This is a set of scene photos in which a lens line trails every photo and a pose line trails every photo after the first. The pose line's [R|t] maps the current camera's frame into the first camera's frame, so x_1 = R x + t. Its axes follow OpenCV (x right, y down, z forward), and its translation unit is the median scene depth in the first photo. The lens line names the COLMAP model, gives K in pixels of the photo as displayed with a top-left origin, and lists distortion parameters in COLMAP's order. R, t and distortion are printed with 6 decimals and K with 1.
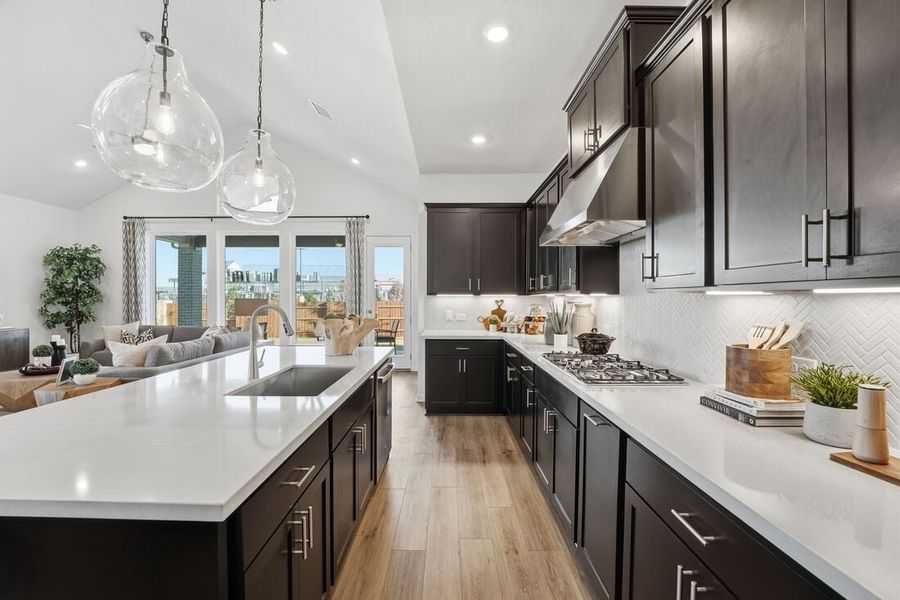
lens RADIAL K [[371.5, 0, 445.7], [0, 371.5, 299.3], [0, 0, 1]] dist [-0.012862, 0.000192]
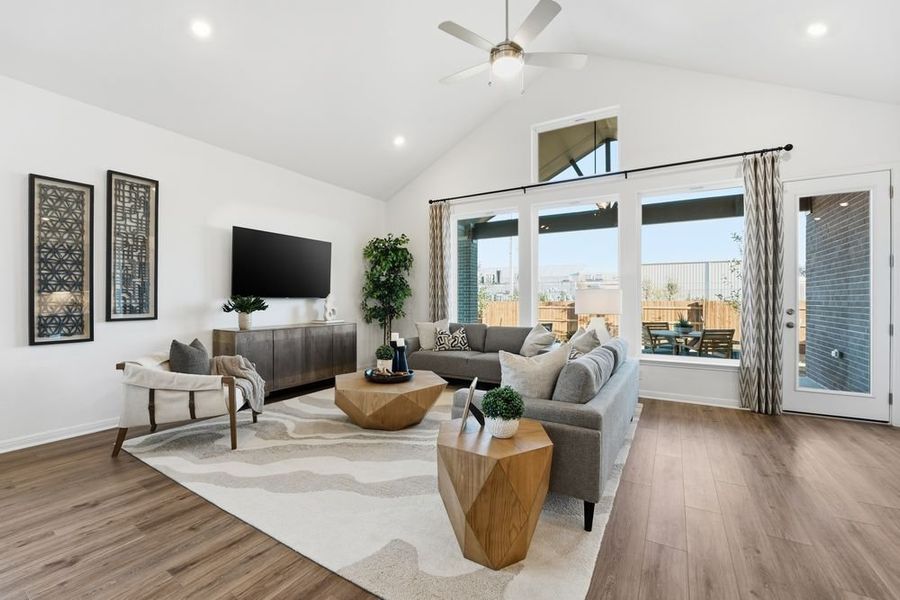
lens RADIAL K [[371.5, 0, 450.9], [0, 371.5, 300.4], [0, 0, 1]] dist [-0.012862, 0.000192]
pose [[0.866933, 0.002765, -0.498417, -0.395676], [-0.004011, 0.999991, -0.001430, 0.019223], [0.498409, 0.003239, 0.866936, 0.253618]]
